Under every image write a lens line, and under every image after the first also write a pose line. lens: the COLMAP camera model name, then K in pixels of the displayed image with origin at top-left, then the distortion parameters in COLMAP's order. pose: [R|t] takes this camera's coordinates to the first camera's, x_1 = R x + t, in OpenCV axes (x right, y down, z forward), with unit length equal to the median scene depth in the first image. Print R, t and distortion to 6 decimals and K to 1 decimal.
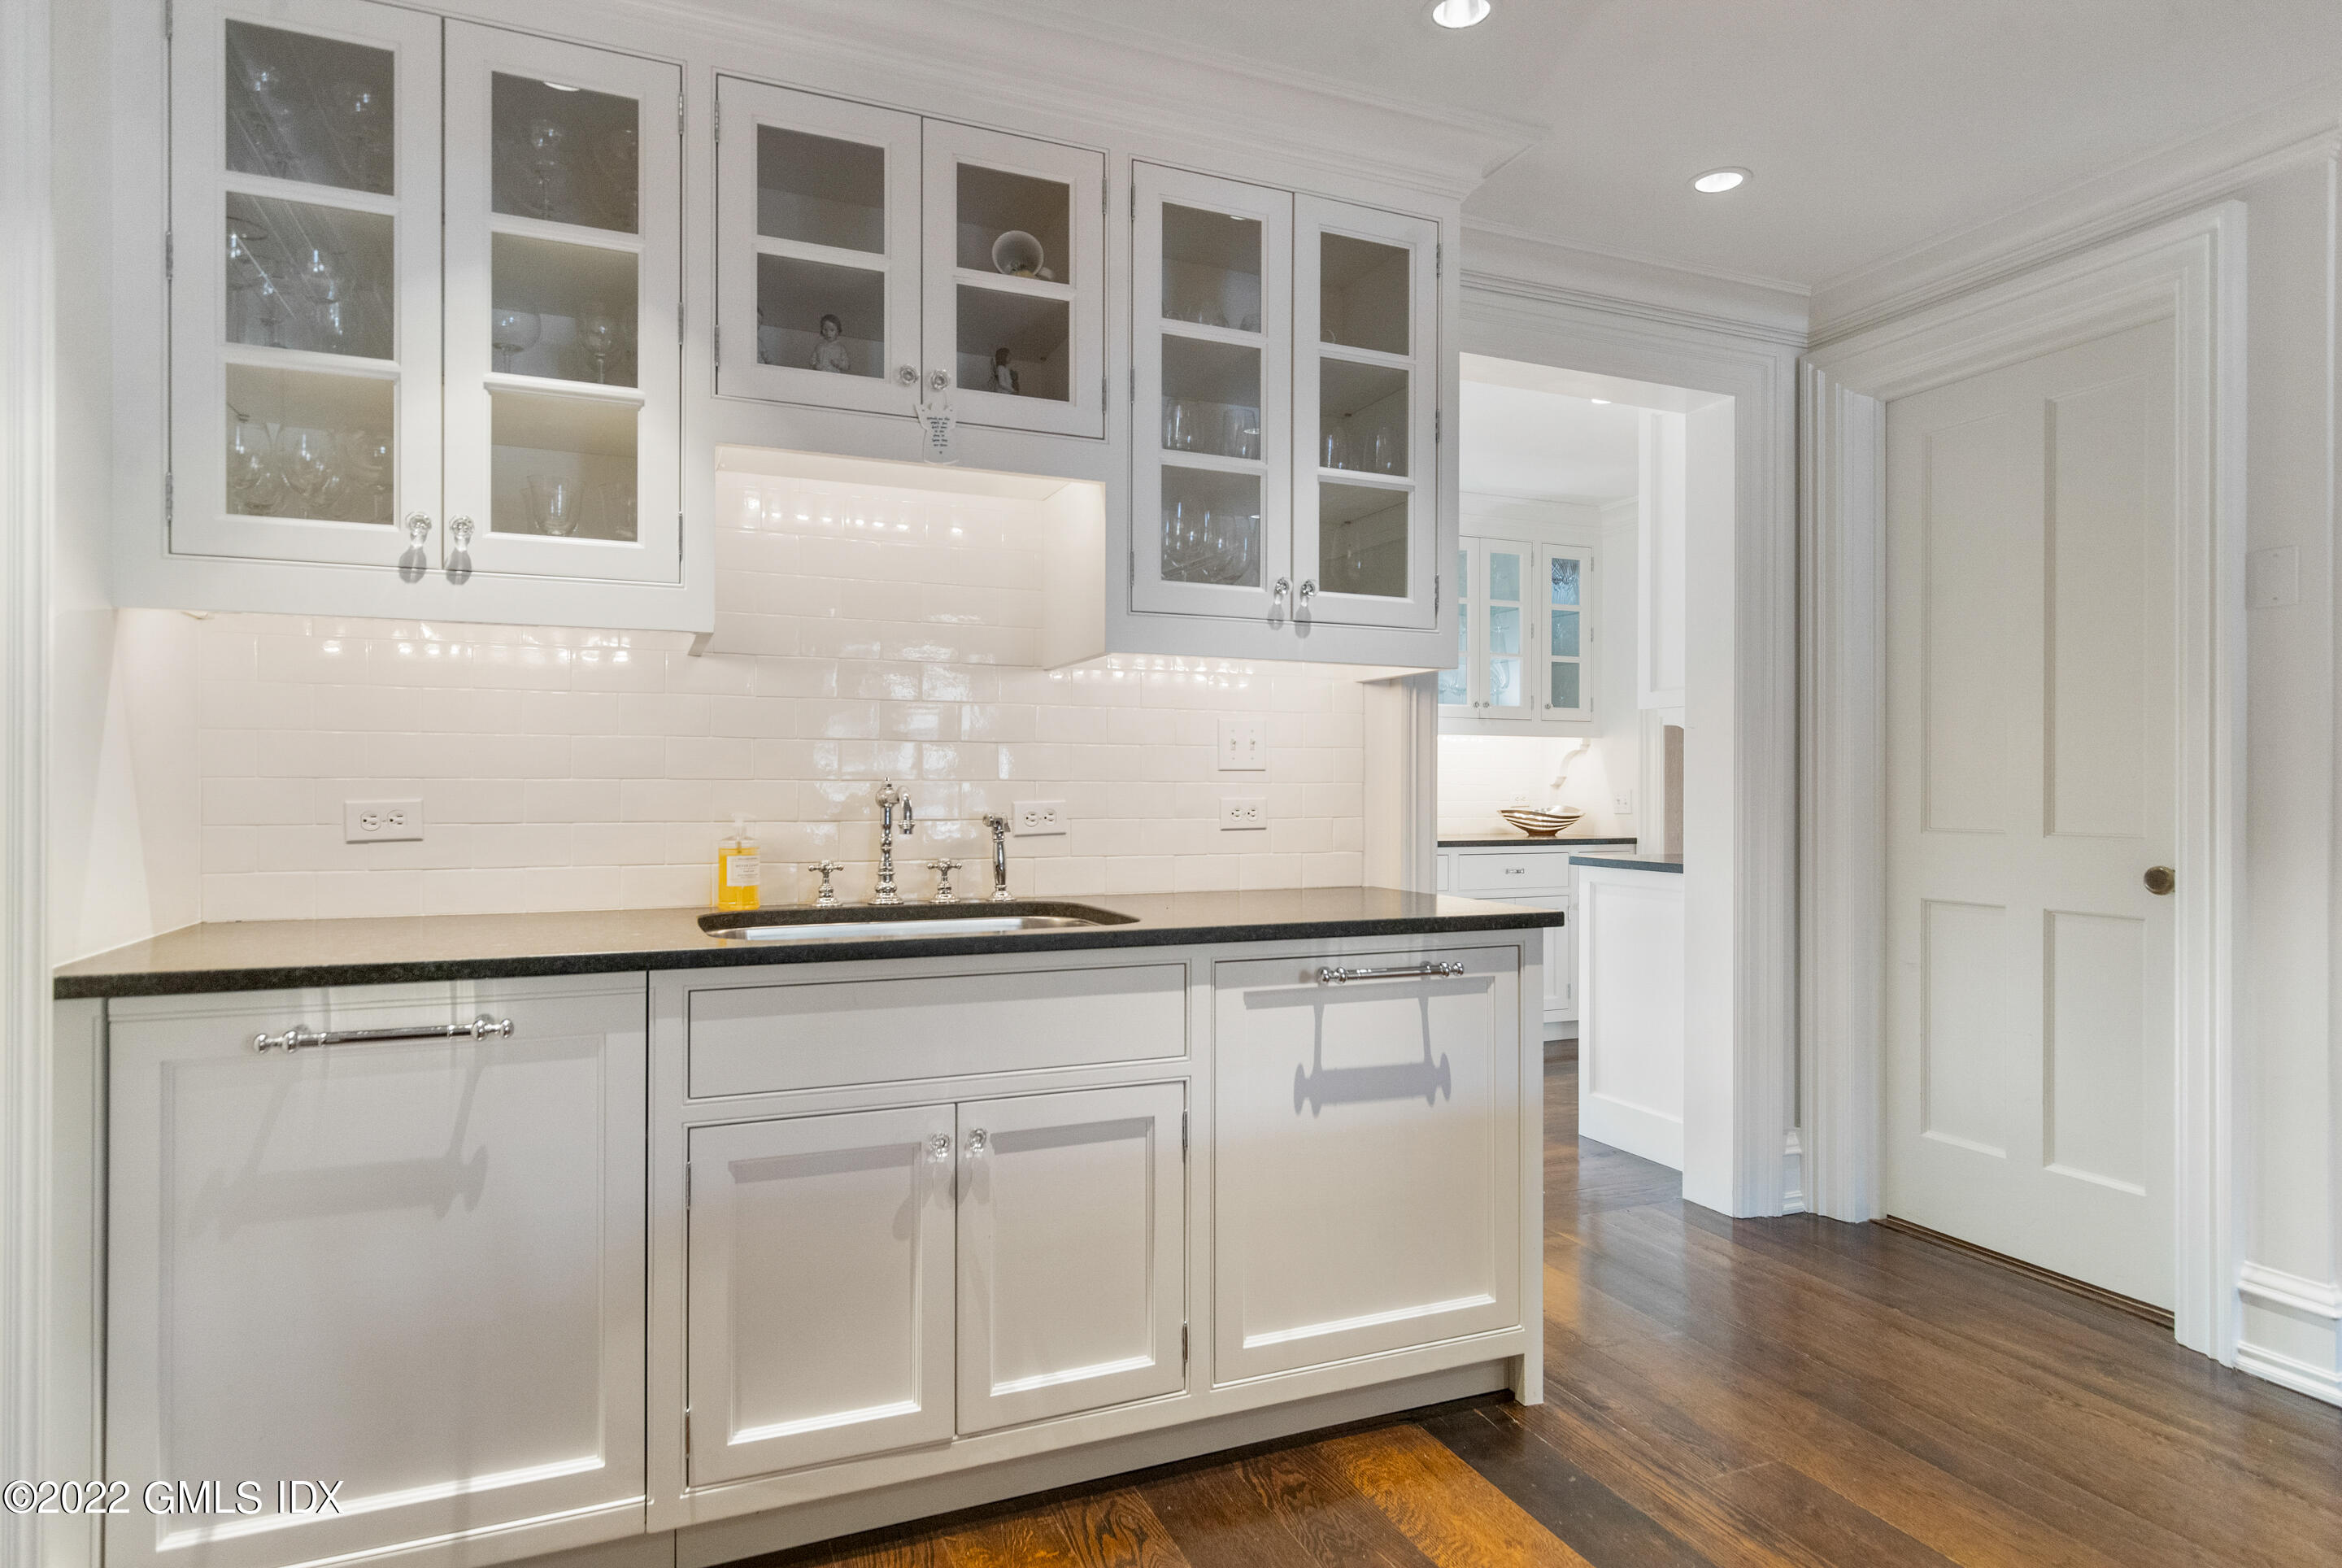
lens RADIAL K [[1333.7, 0, 1174.5], [0, 1333.7, 776.0], [0, 0, 1]] dist [-0.001629, -0.000221]
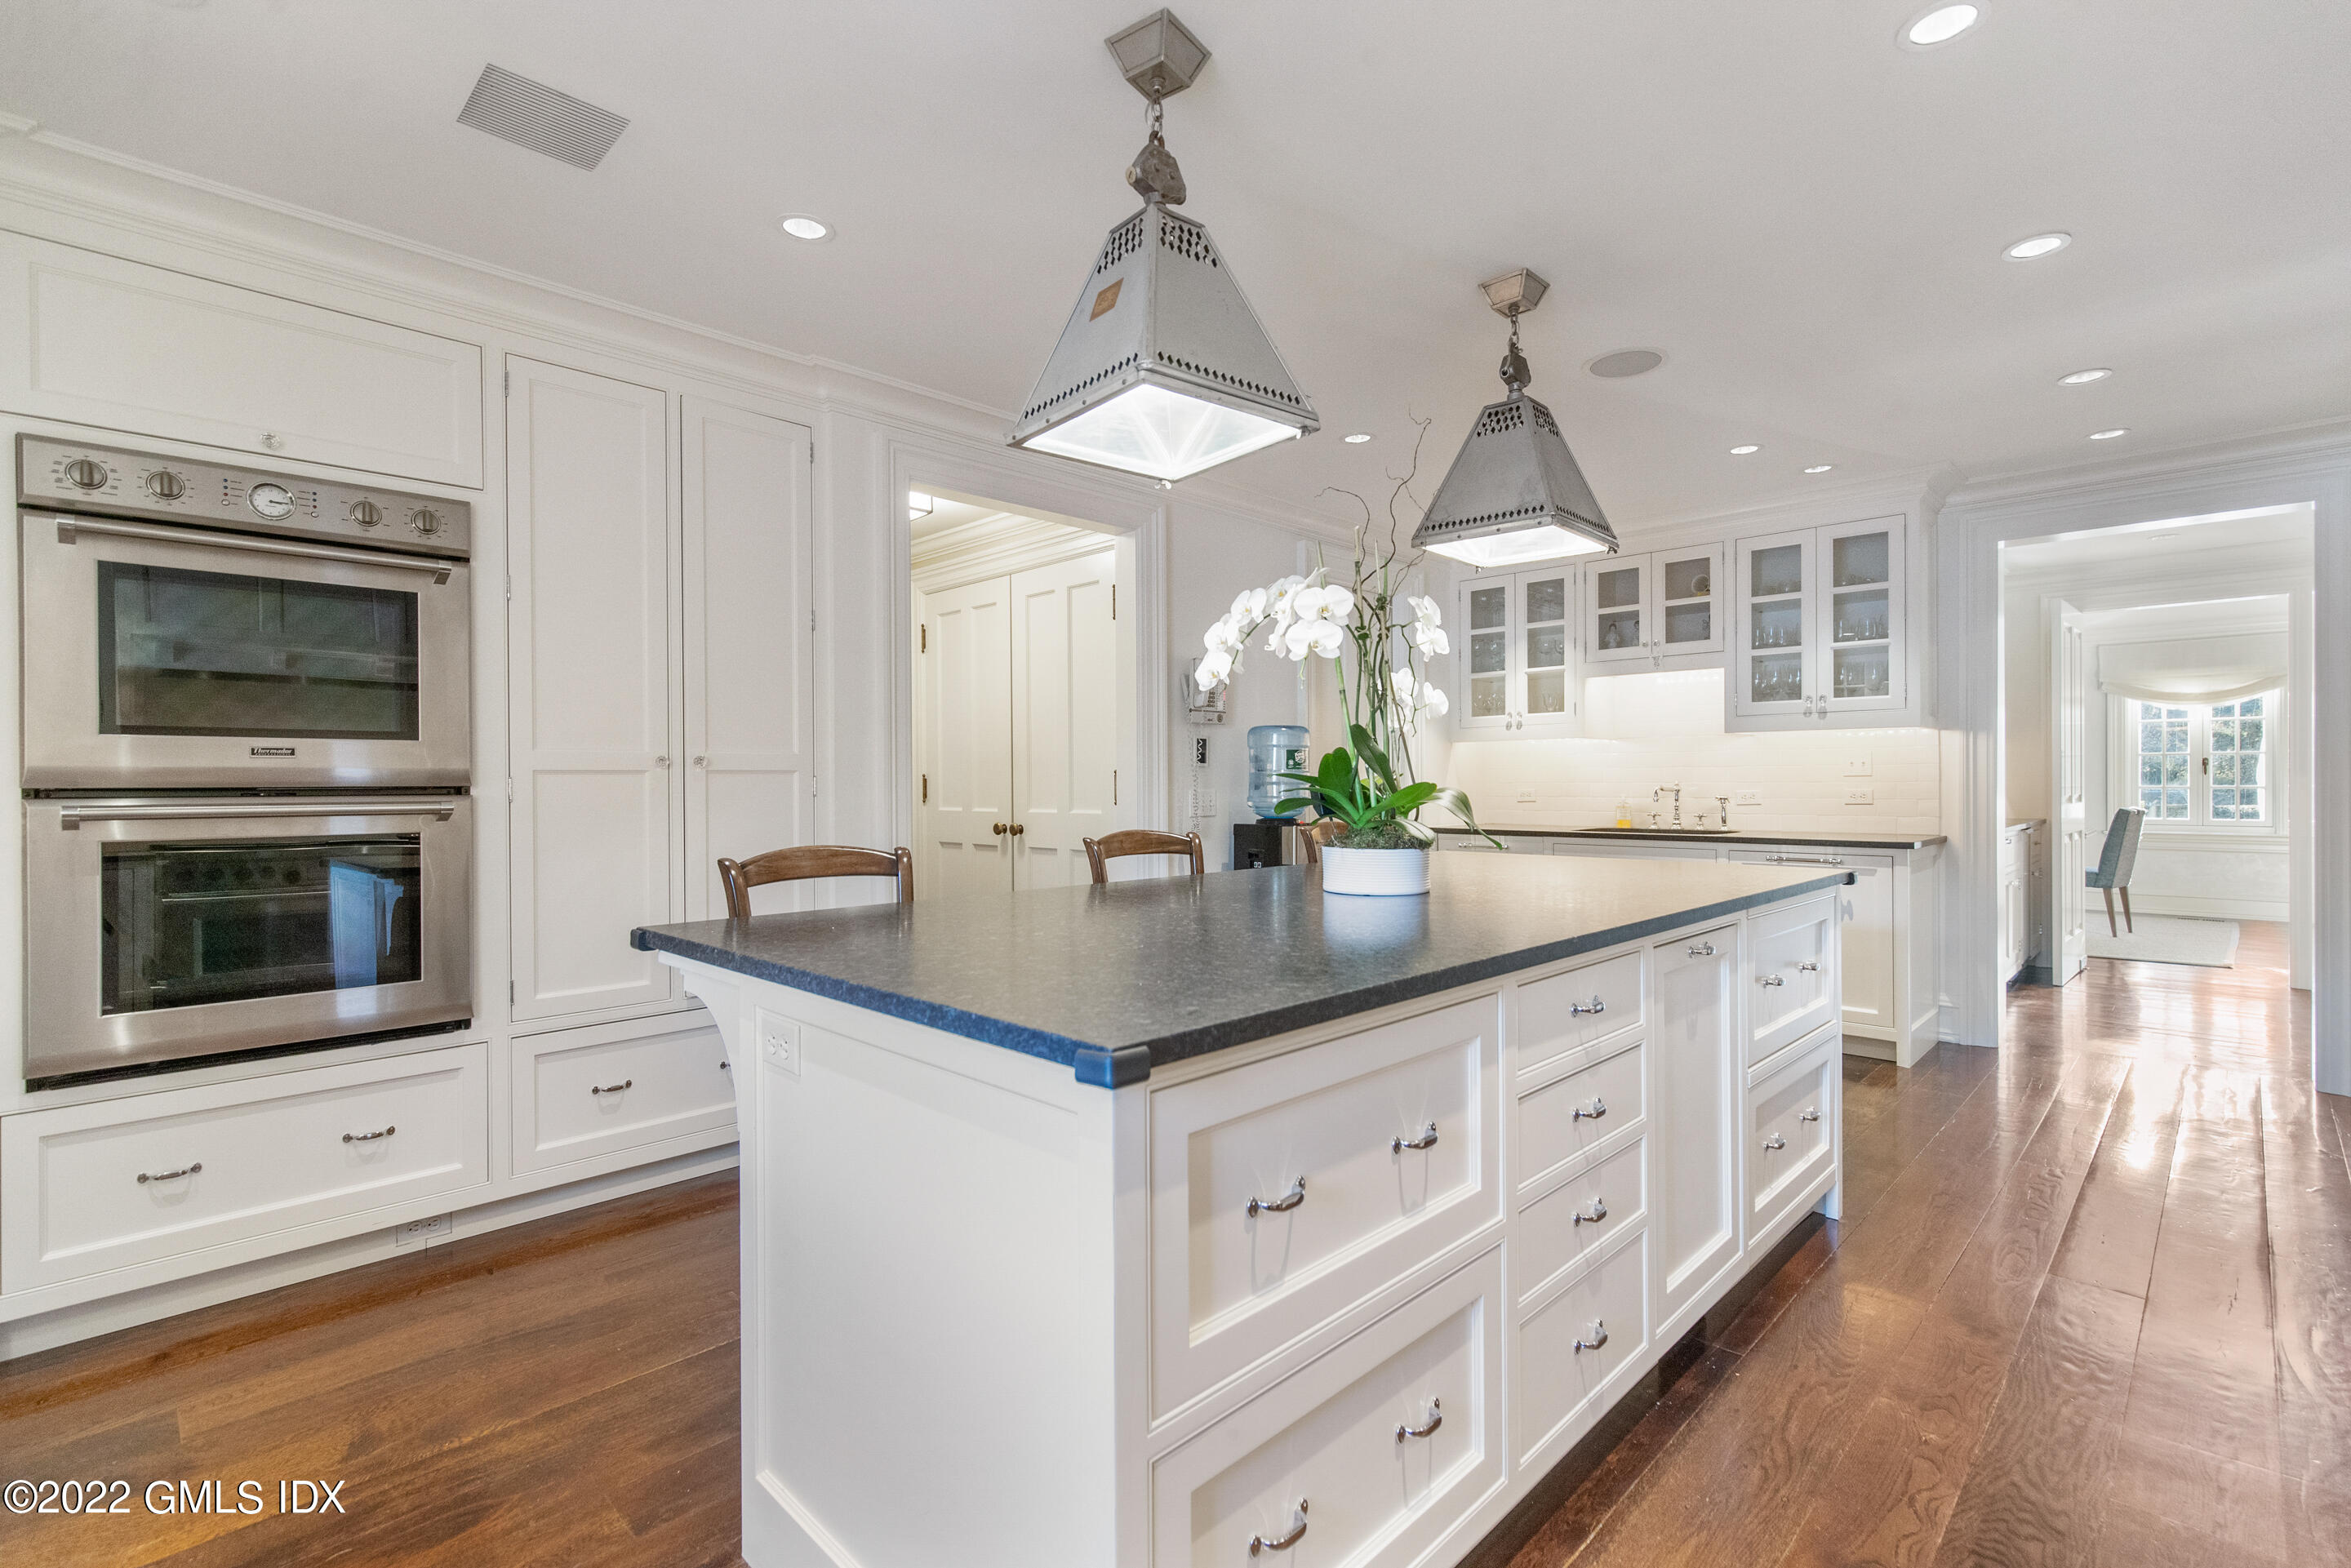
lens RADIAL K [[1073.3, 0, 1177.1], [0, 1073.3, 787.7], [0, 0, 1]] dist [-0.021915, 0.000369]
pose [[0.371700, -0.004087, -0.928344, 1.553698], [0.010856, 0.999941, -0.000056, 0.001066], [0.928289, -0.010058, 0.371723, -0.798514]]
